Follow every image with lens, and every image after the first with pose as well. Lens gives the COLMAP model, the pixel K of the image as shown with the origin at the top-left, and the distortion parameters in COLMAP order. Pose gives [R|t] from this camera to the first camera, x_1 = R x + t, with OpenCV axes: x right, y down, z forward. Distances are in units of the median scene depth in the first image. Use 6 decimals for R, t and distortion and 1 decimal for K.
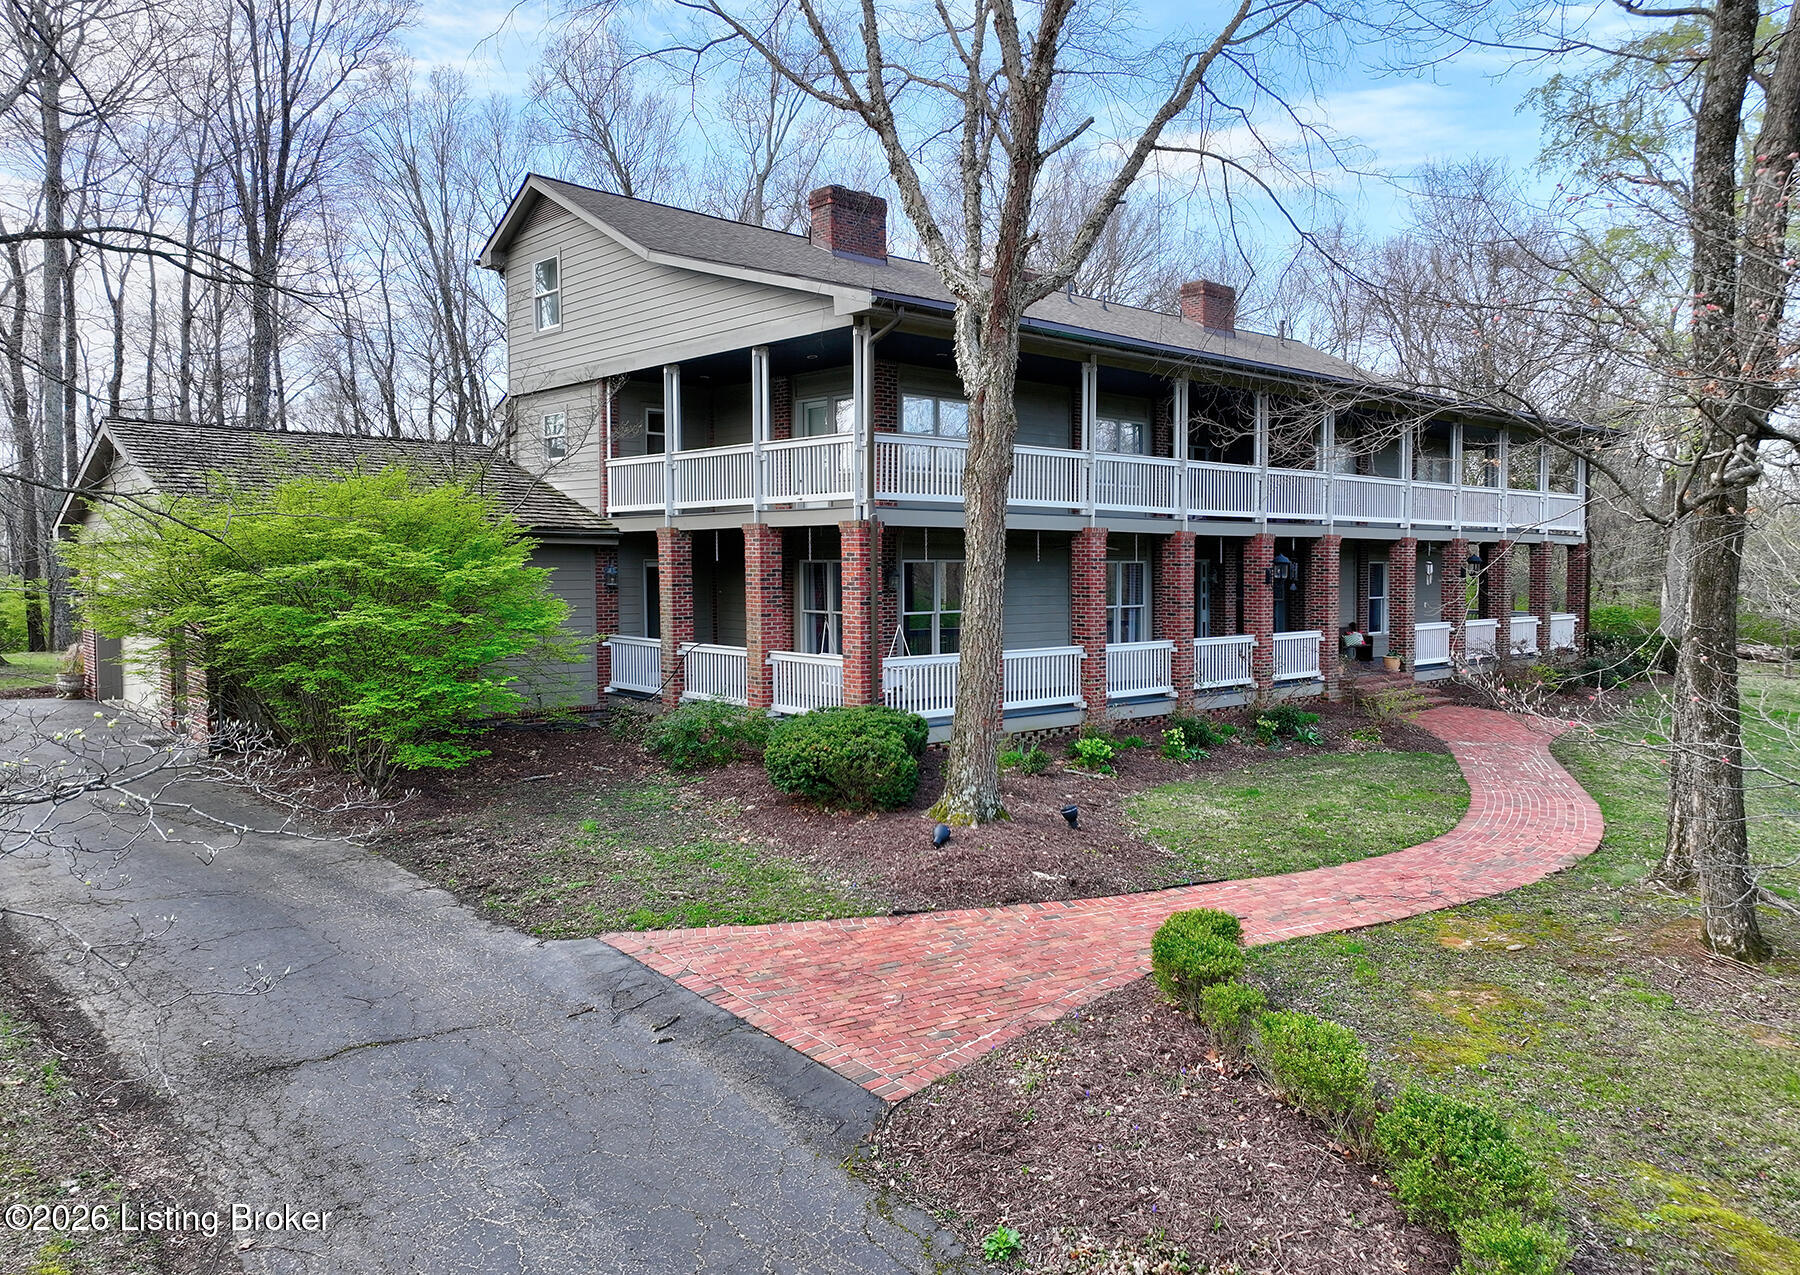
lens RADIAL K [[1304.4, 0, 821.3], [0, 1304.4, 638.6], [0, 0, 1]] dist [0.001894, -0.002567]
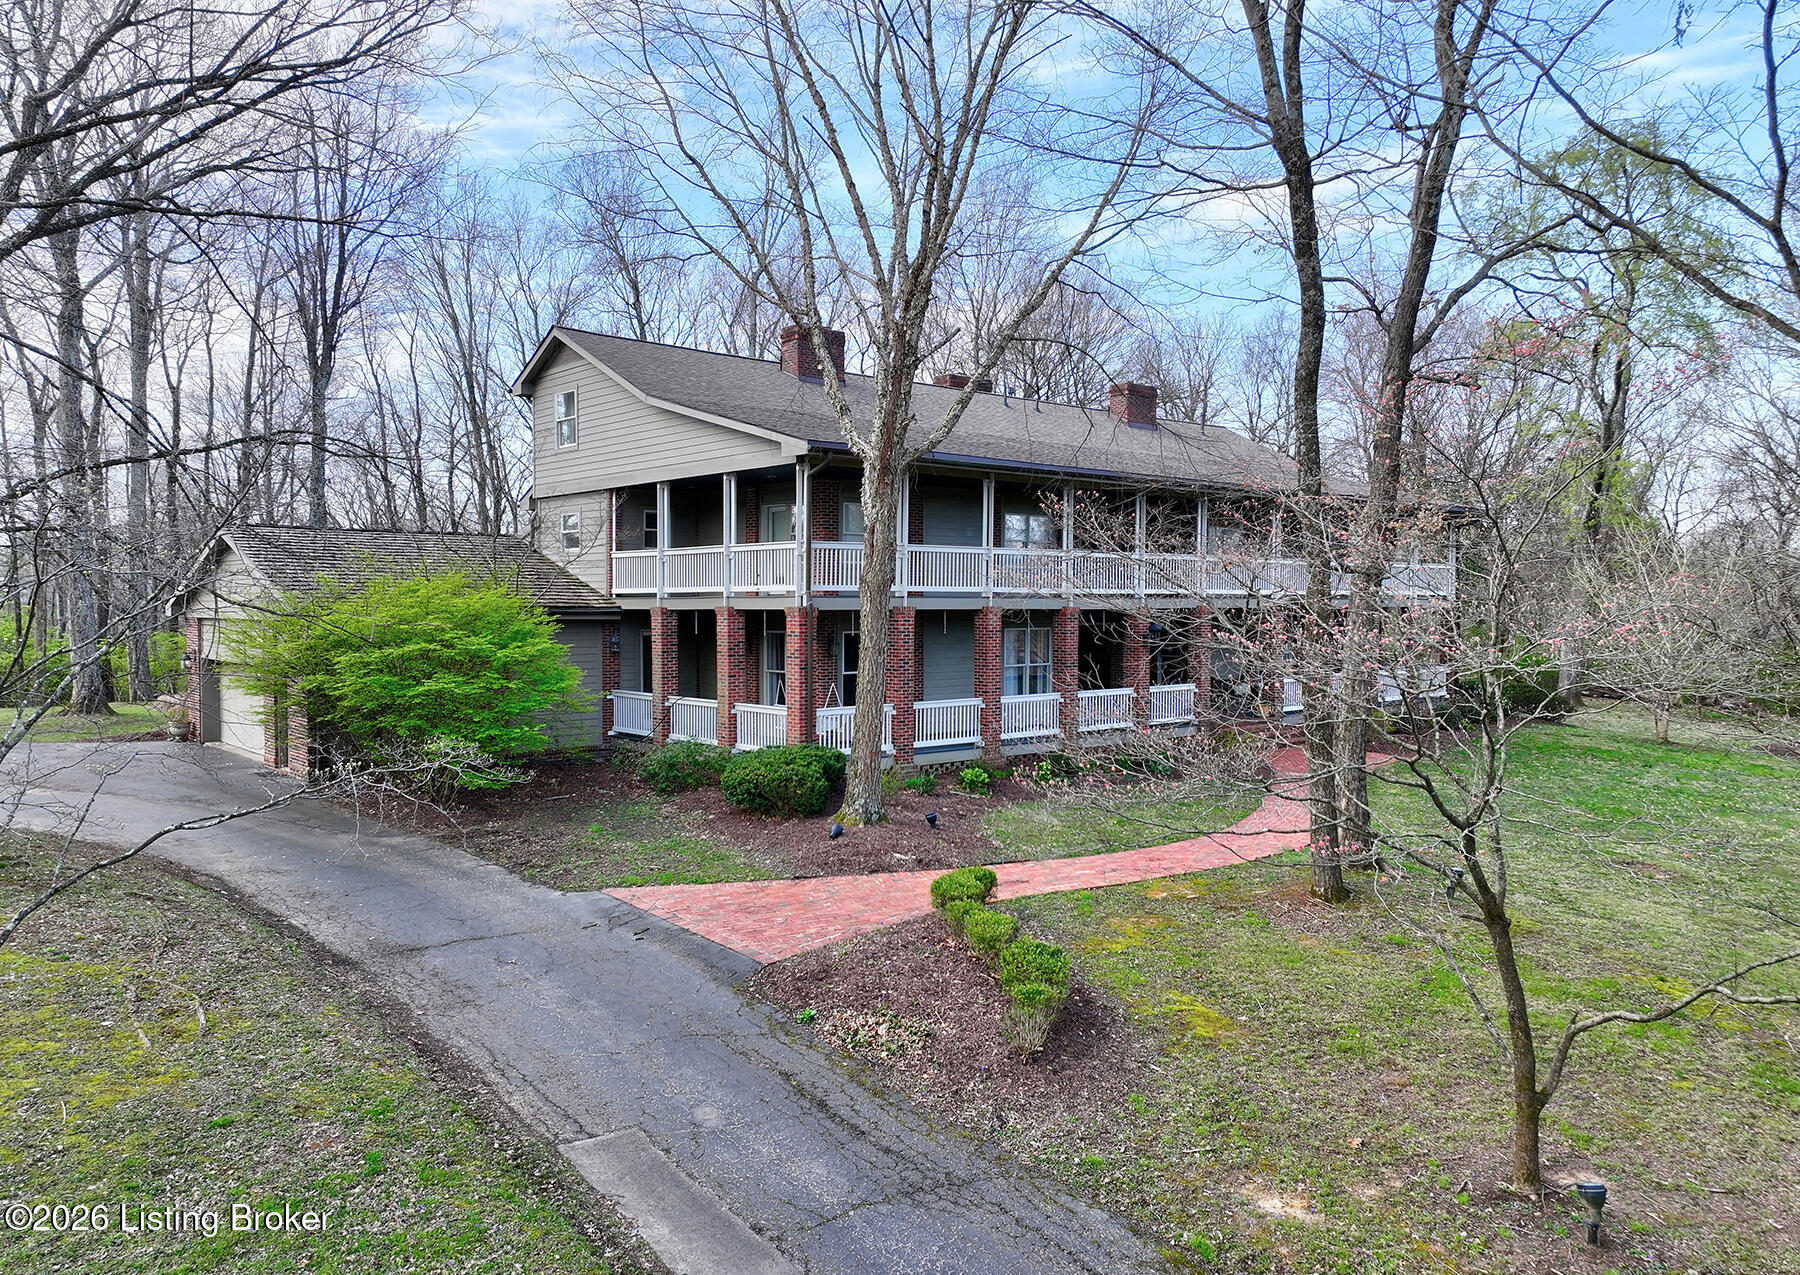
lens RADIAL K [[1320.2, 0, 903.0], [0, 1320.2, 612.9], [0, 0, 1]] dist [-0.001451, -0.001391]
pose [[0.998635, 0.002107, 0.052192, 0.065464], [0.000569, 0.998689, -0.051194, -0.014507], [-0.052231, 0.051153, 0.997324, -0.373843]]
